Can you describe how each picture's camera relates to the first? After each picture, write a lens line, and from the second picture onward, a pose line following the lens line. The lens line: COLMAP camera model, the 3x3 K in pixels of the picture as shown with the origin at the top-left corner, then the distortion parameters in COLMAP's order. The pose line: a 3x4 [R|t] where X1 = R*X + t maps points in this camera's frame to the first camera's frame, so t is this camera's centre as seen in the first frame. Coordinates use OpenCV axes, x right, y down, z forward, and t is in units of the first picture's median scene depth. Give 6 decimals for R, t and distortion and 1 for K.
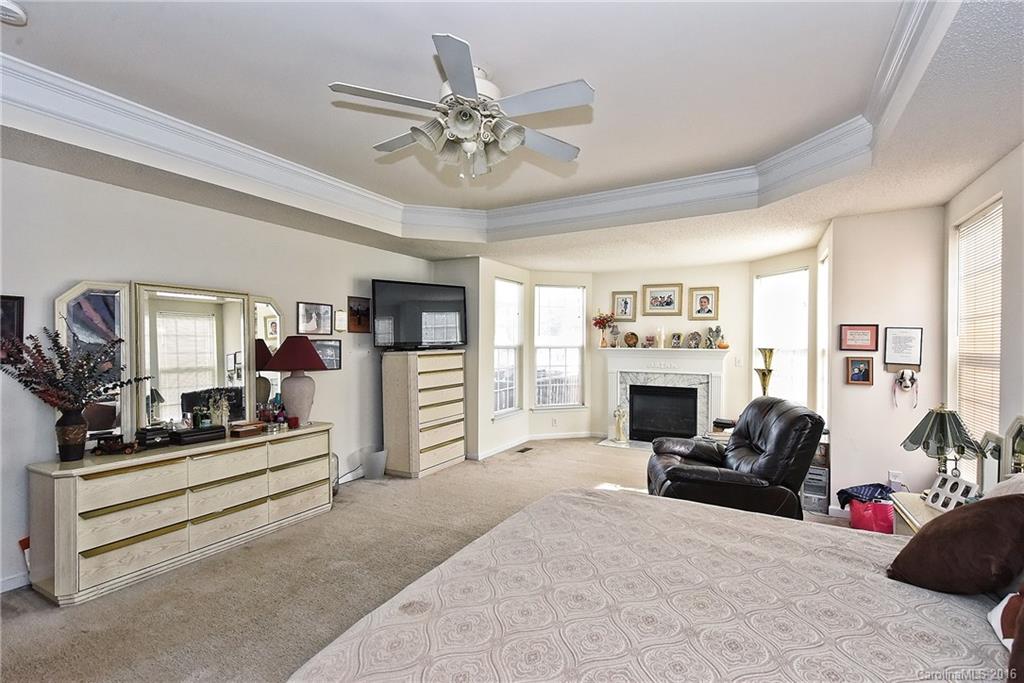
lens RADIAL K [[453.9, 0, 517.8], [0, 453.9, 346.1], [0, 0, 1]] dist [0.000844, 0.000131]
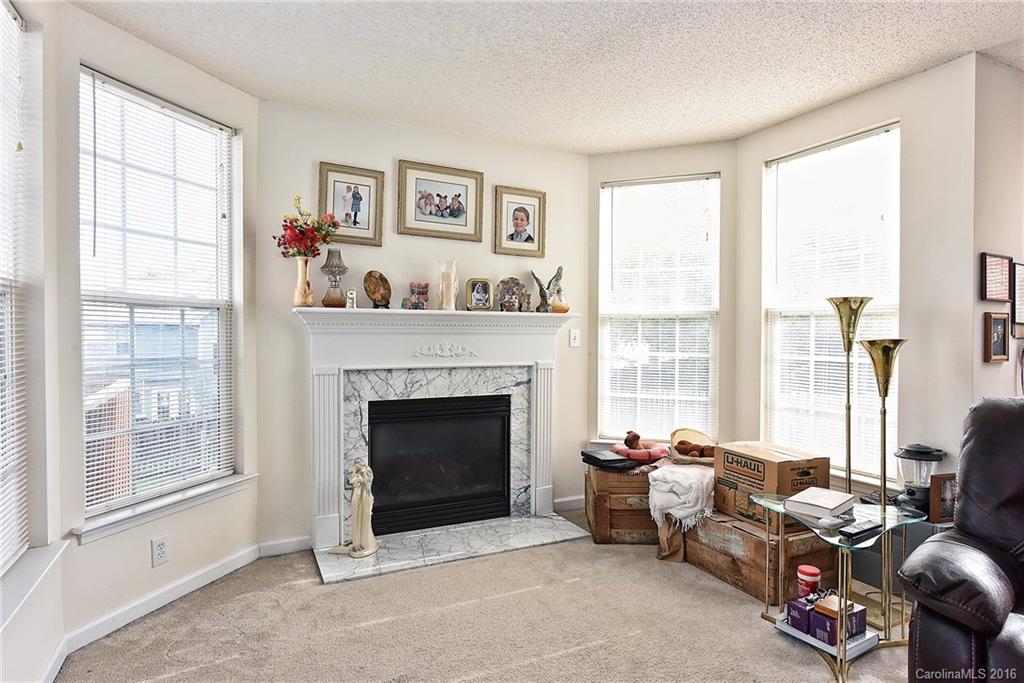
lens RADIAL K [[571.8, 0, 518.0], [0, 571.8, 341.8], [0, 0, 1]] dist [0.015035, 0.000356]
pose [[0.562152, -0.014592, 0.826905, -0.105236], [0.006714, 0.999892, 0.013081, 0.027752], [-0.827007, -0.001802, 0.562189, 0.635934]]
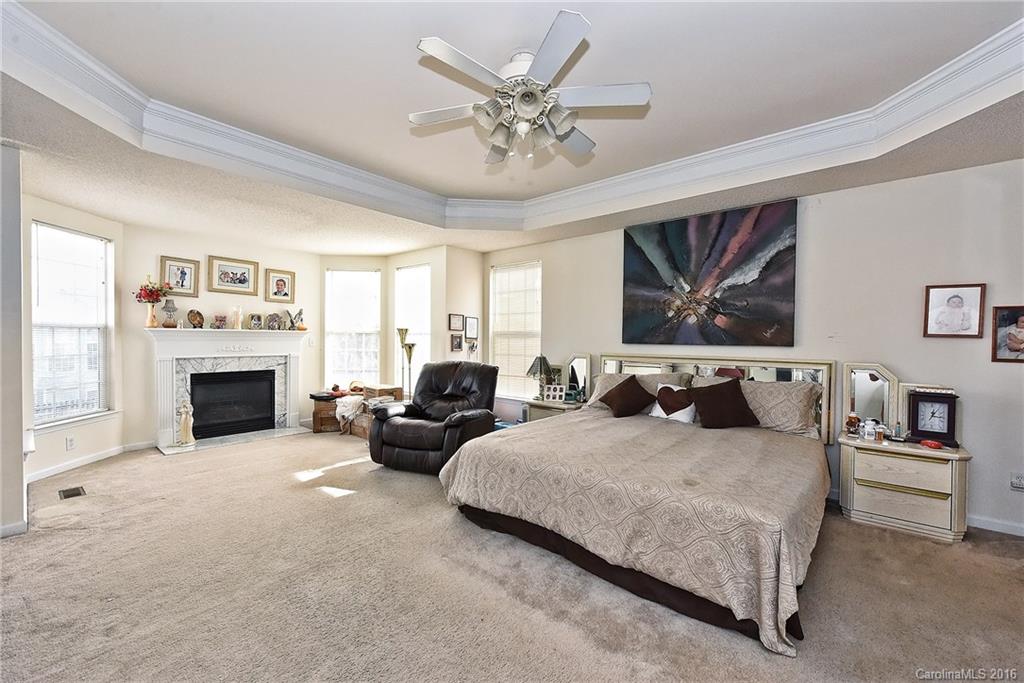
lens RADIAL K [[413.1, 0, 513.2], [0, 413.1, 342.9], [0, 0, 1]] dist [0.003534, -0.001069]
pose [[0.190908, -0.017077, 0.981459, -0.396491], [0.000281, 0.999850, 0.017342, 0.017399], [-0.981608, -0.003034, 0.190884, 0.299297]]
